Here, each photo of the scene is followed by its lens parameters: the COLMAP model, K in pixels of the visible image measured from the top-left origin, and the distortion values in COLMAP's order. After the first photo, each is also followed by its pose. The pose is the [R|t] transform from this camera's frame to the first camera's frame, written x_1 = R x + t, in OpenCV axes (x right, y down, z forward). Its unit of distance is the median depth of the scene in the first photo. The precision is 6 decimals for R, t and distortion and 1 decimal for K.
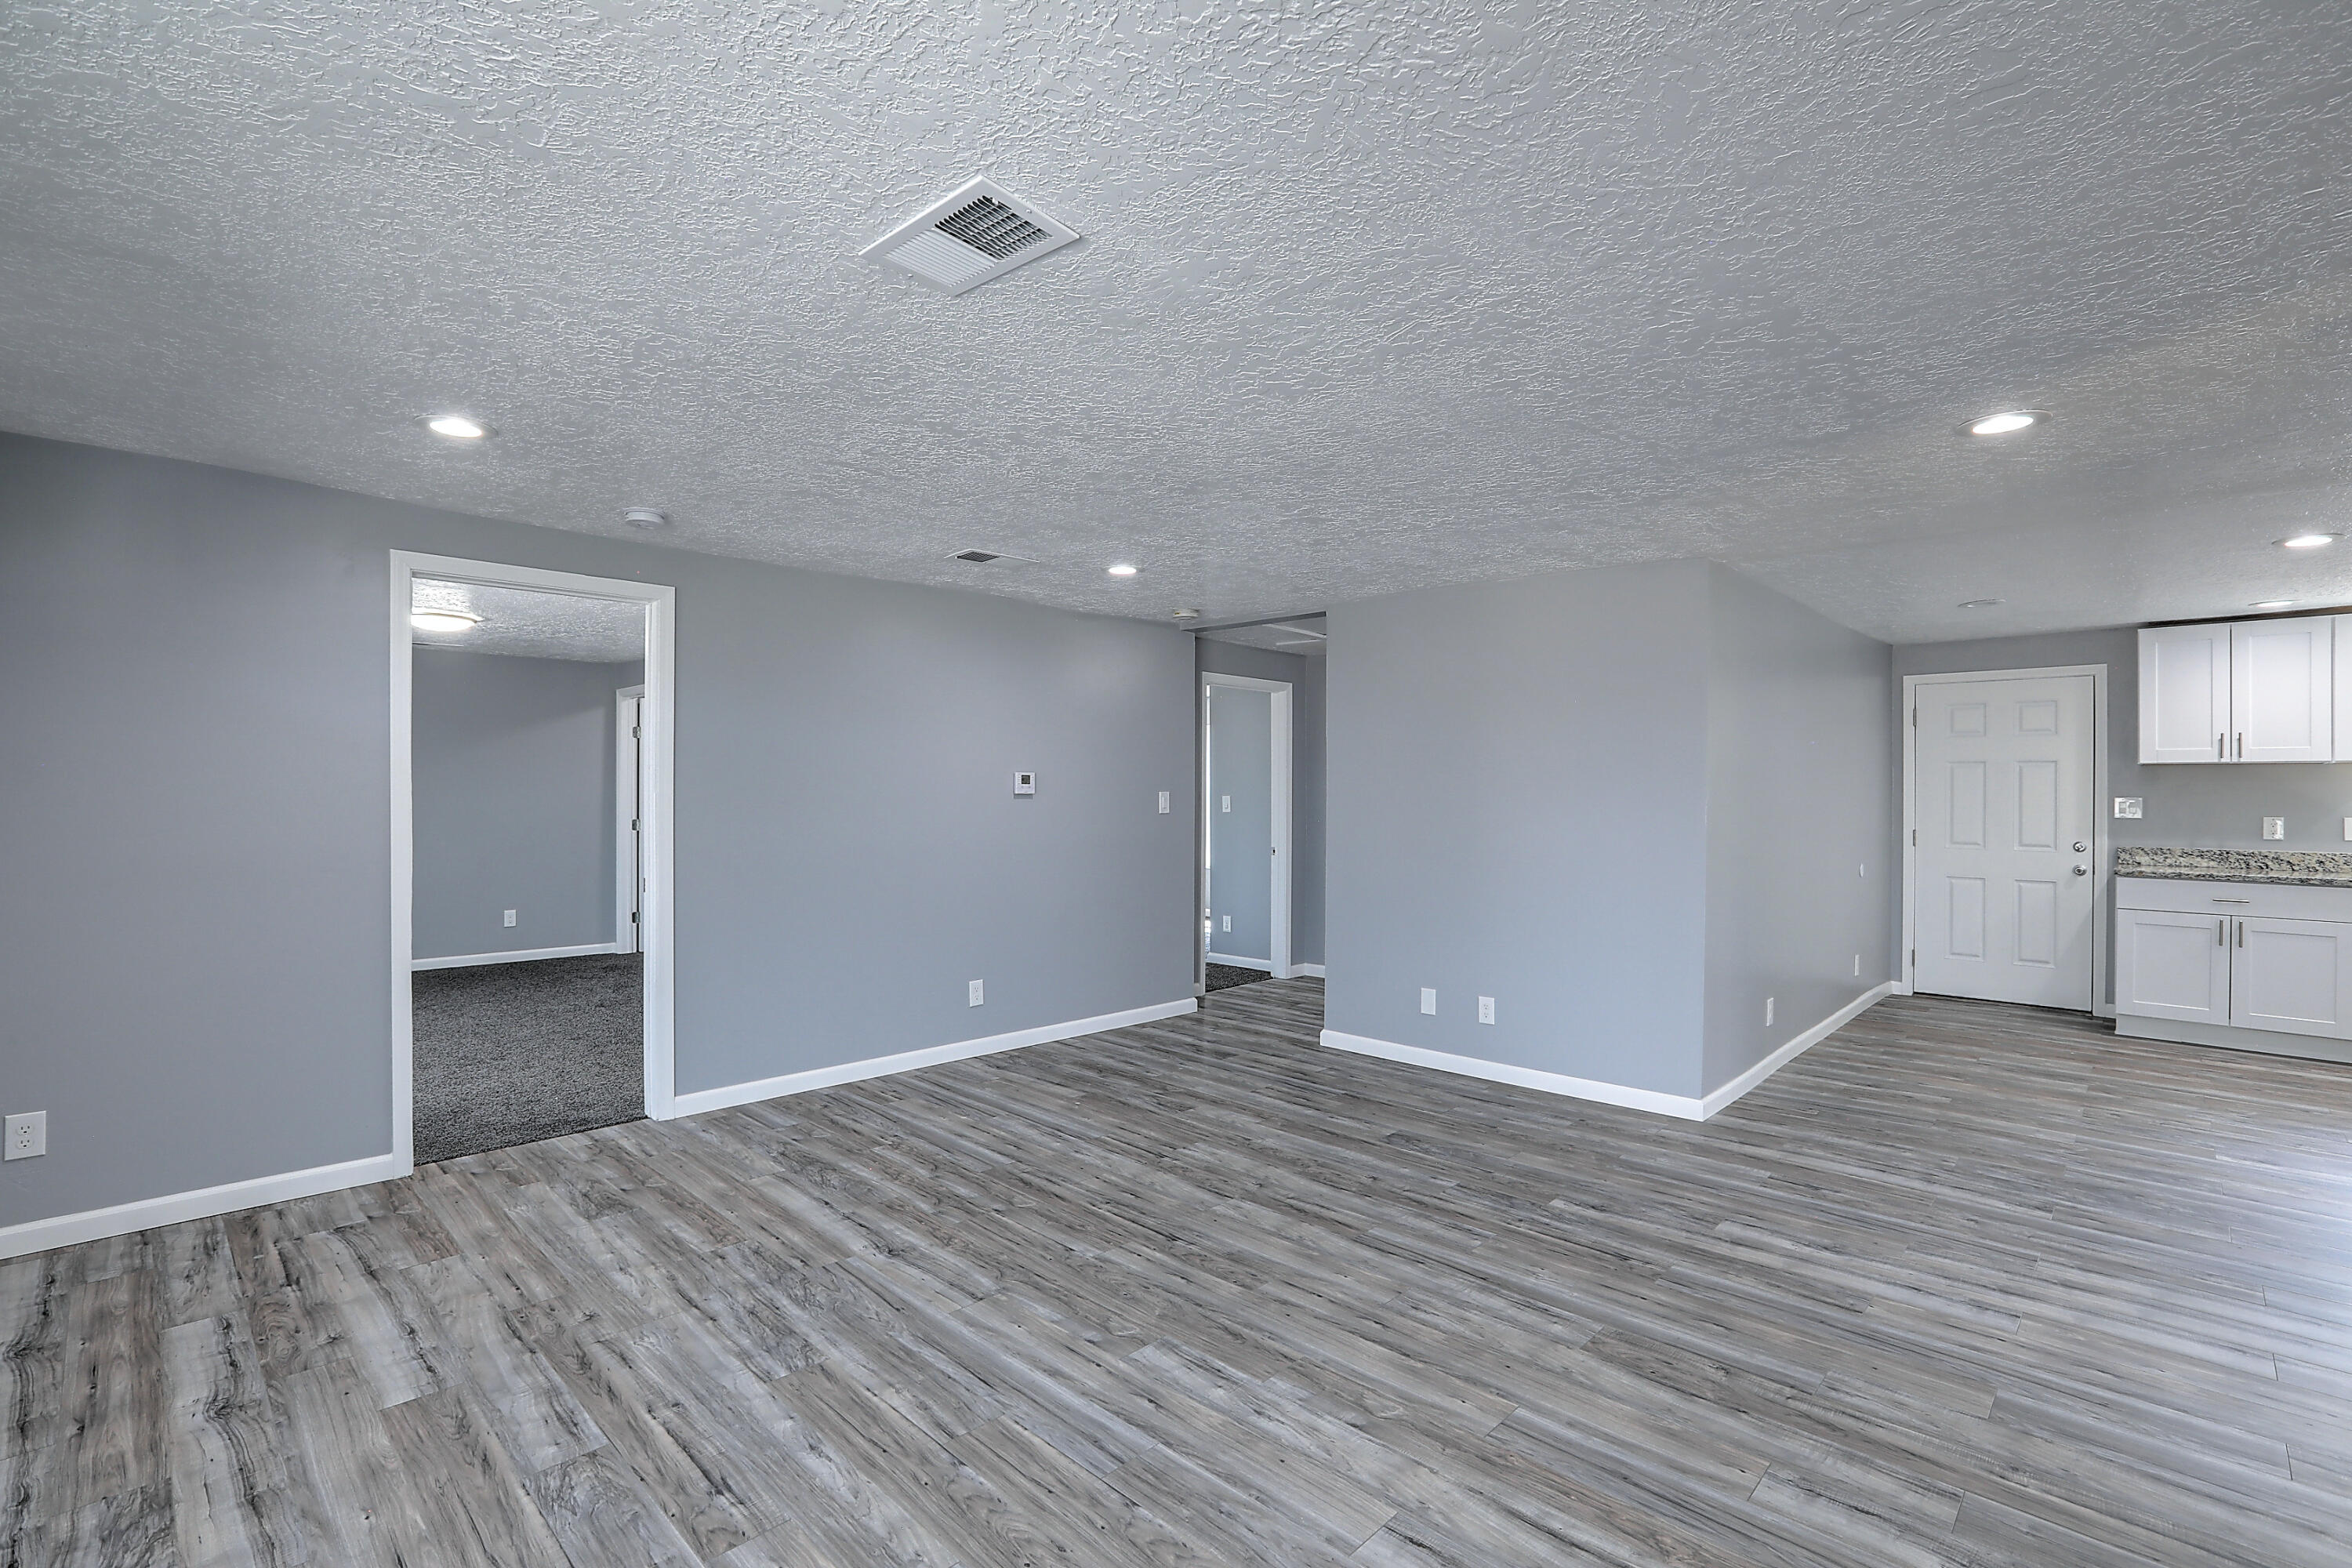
lens RADIAL K [[1064.3, 0, 1177.2], [0, 1064.3, 788.2], [0, 0, 1]] dist [-0.064450, 0.026841]
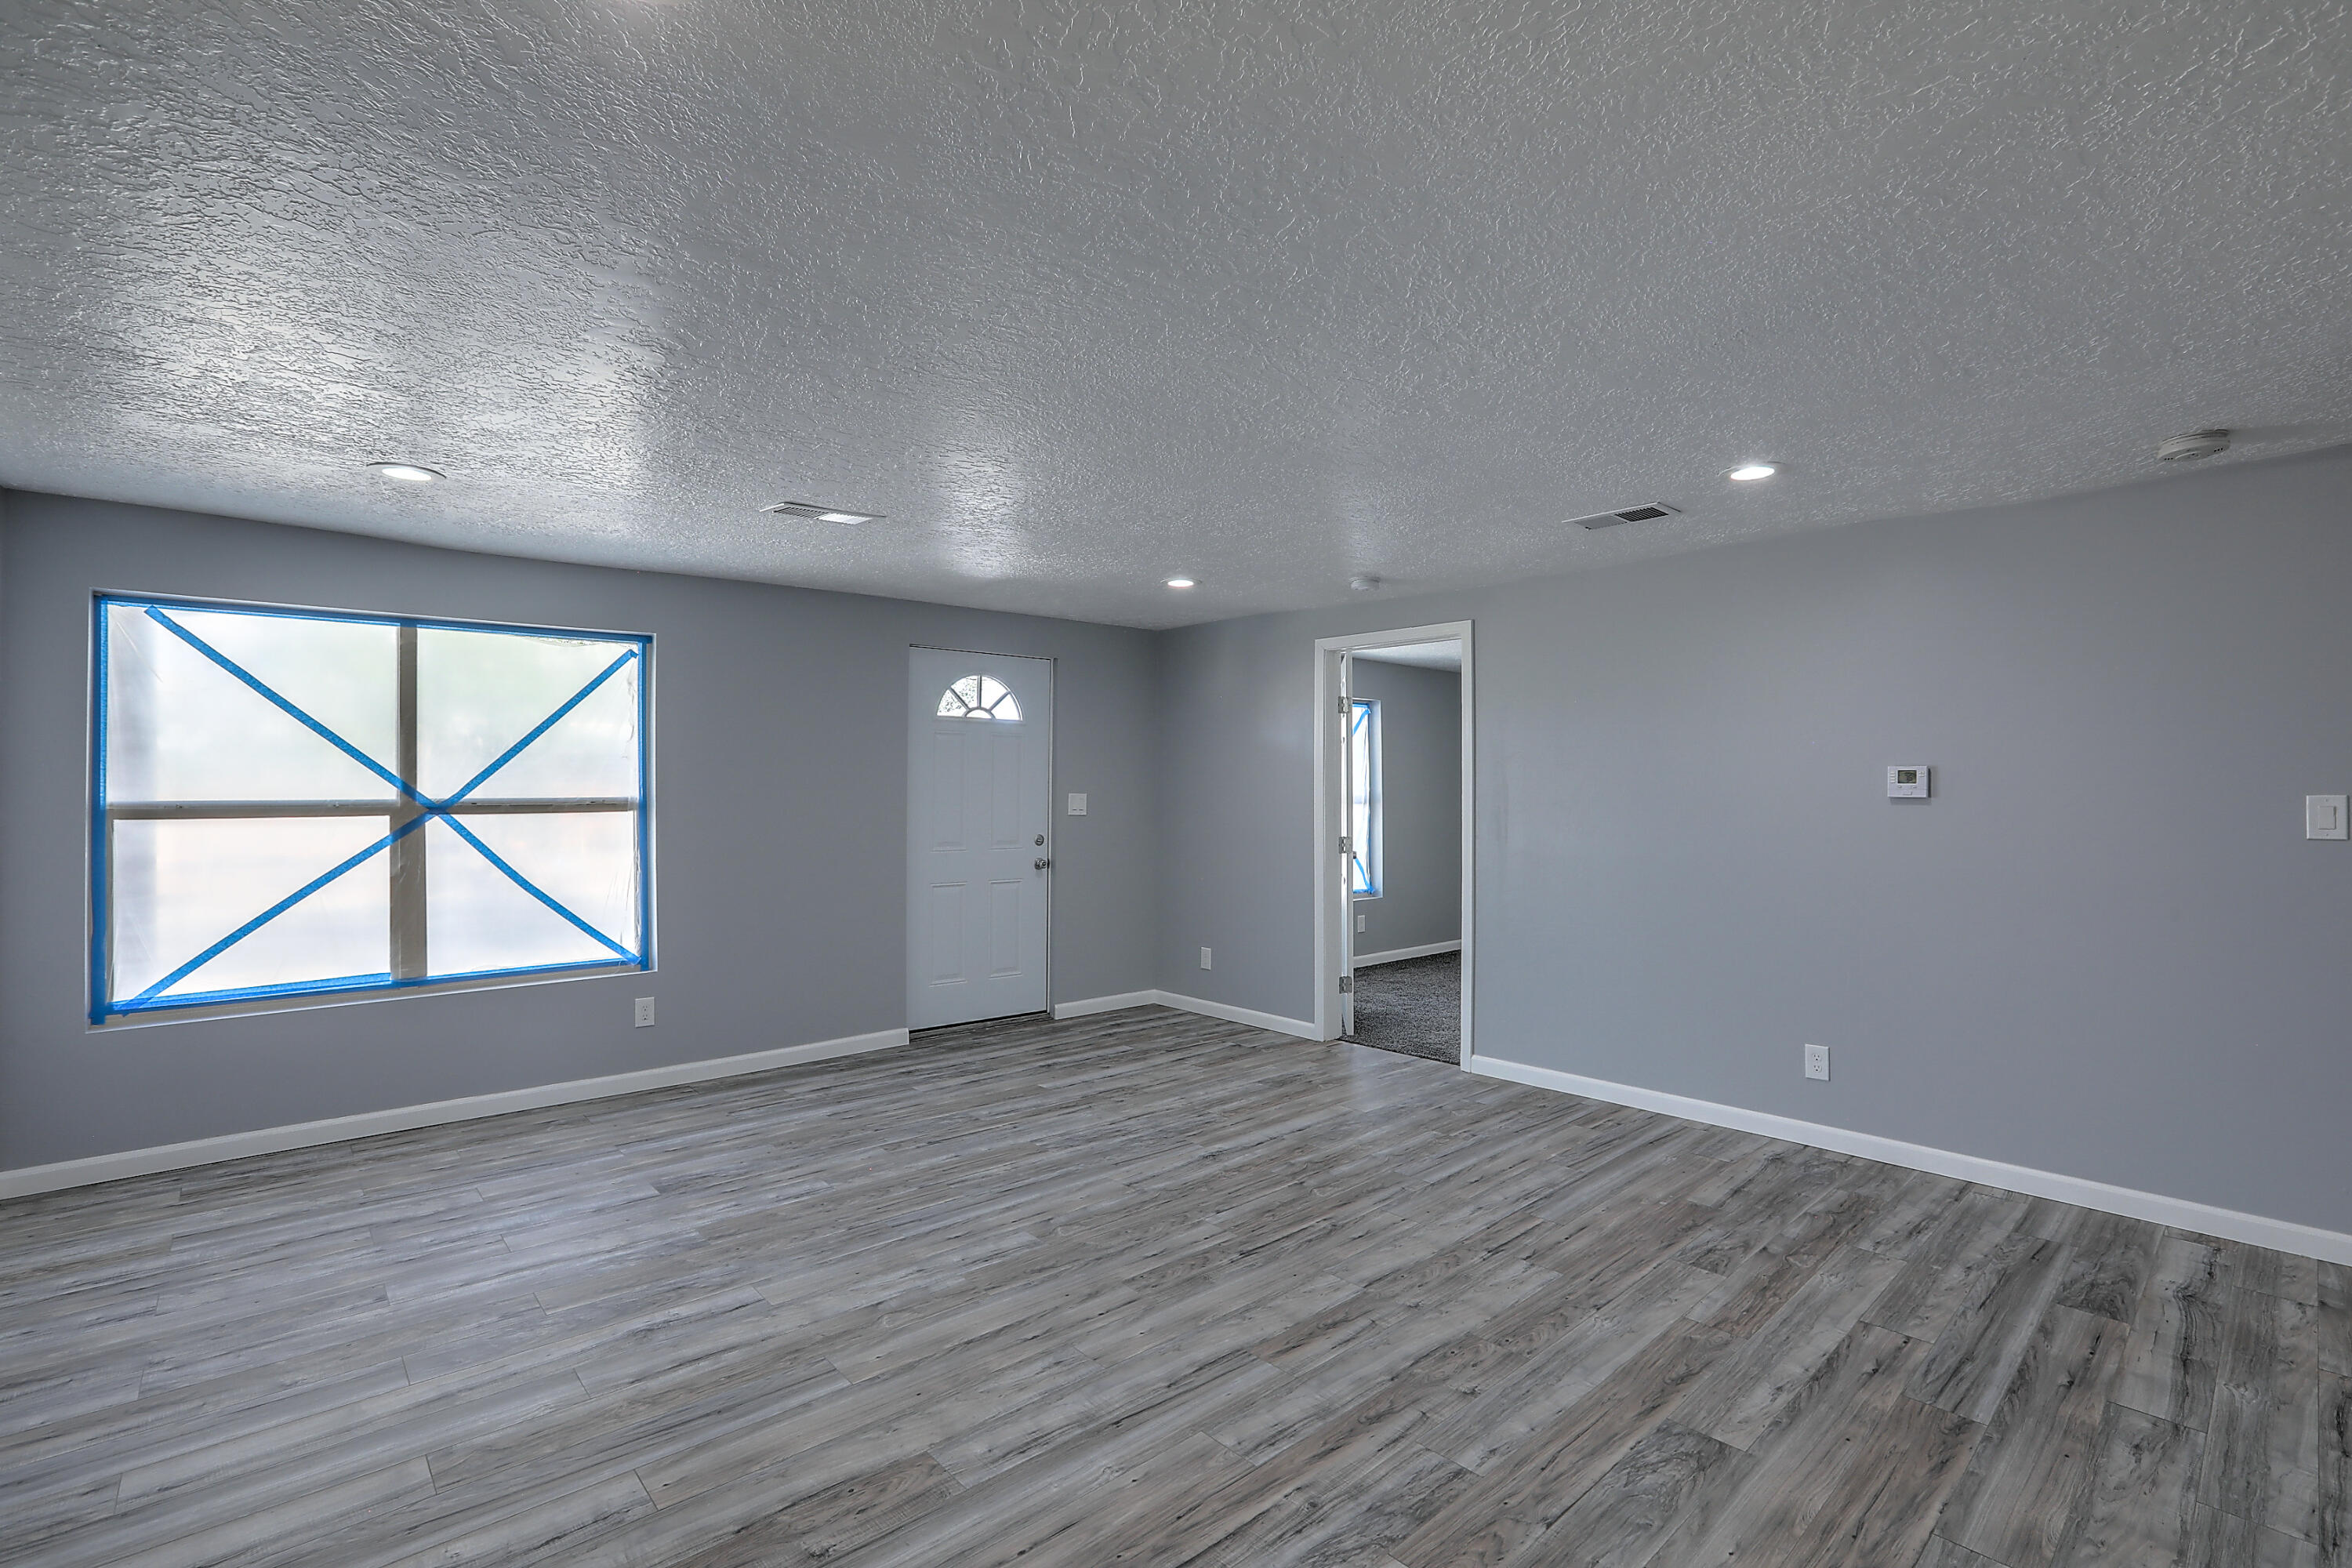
lens RADIAL K [[1064.3, 0, 1177.2], [0, 1064.3, 788.2], [0, 0, 1]] dist [-0.064450, 0.026841]
pose [[-0.067722, -0.007512, -0.997676, 0.959690], [0.000440, 0.999971, -0.007559, 0.007488], [0.997704, -0.000951, -0.067717, 0.994818]]
